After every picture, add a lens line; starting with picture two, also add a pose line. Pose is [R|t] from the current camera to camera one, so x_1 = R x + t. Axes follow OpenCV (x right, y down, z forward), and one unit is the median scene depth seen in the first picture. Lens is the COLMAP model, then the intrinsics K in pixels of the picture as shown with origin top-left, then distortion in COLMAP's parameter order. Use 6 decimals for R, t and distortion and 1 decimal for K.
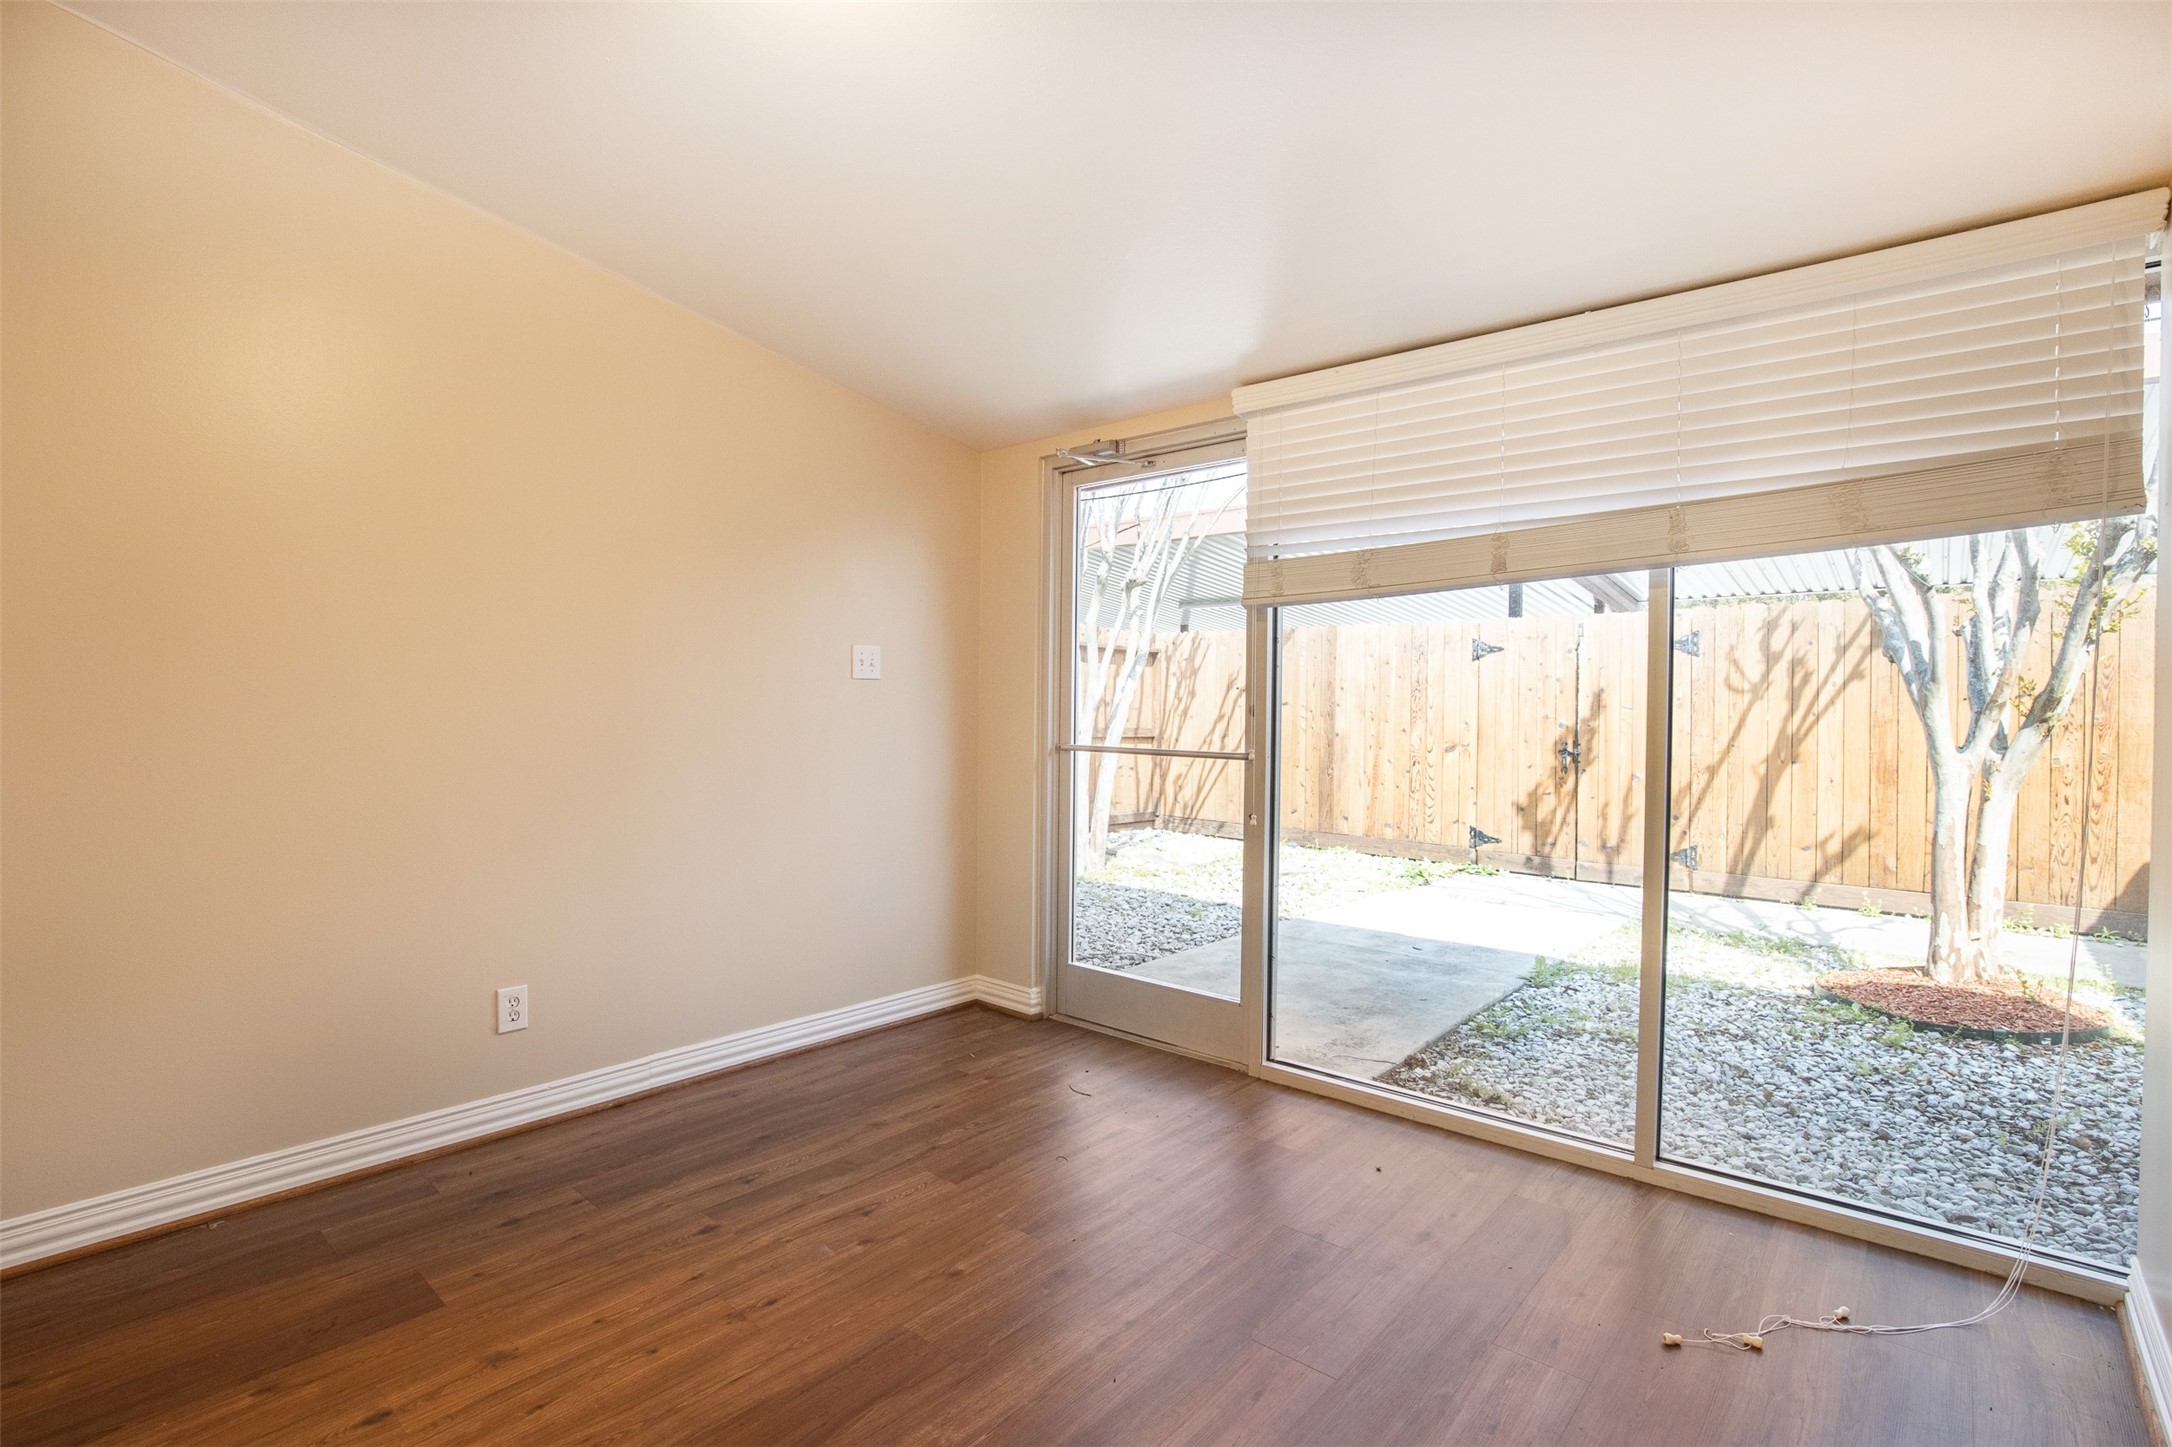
lens RADIAL K [[1024.8, 0, 1136.2], [0, 1024.8, 725.2], [0, 0, 1]] dist [-0.005341, -0.000732]
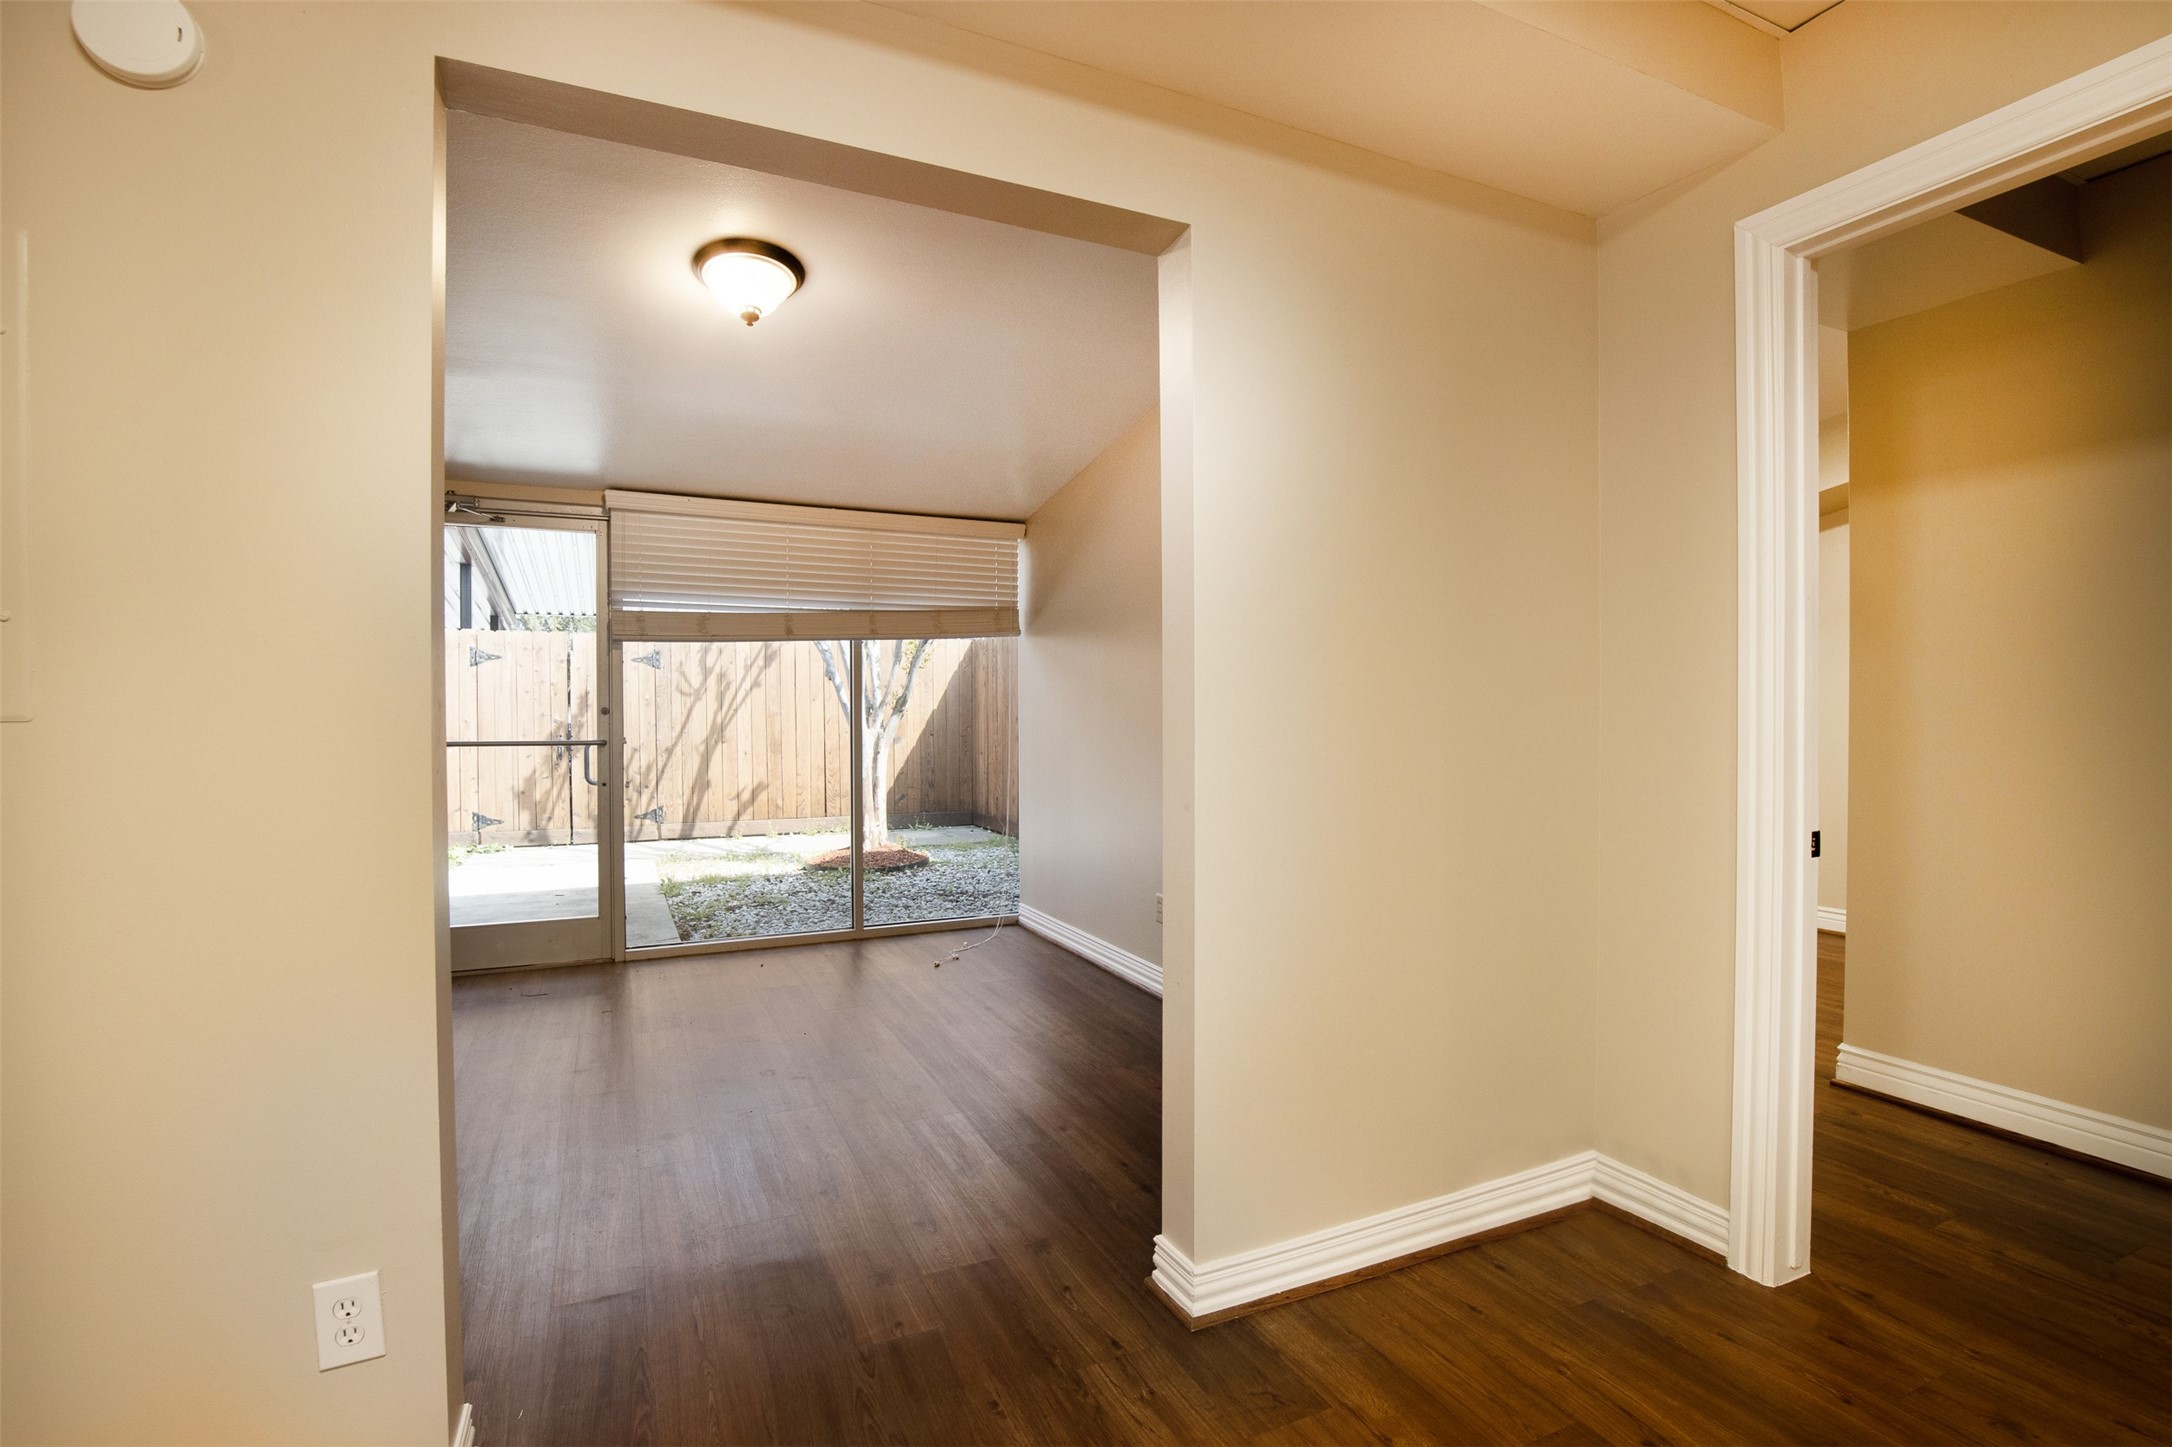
lens RADIAL K [[1000.9, 0, 1080.5], [0, 1000.9, 721.0], [0, 0, 1]] dist [-0.000245, 0.000686]
pose [[0.444191, -0.021851, 0.895665, -0.427131], [0.022490, 0.999659, 0.013235, -0.002049], [-0.895650, 0.014264, 0.444532, -0.114150]]
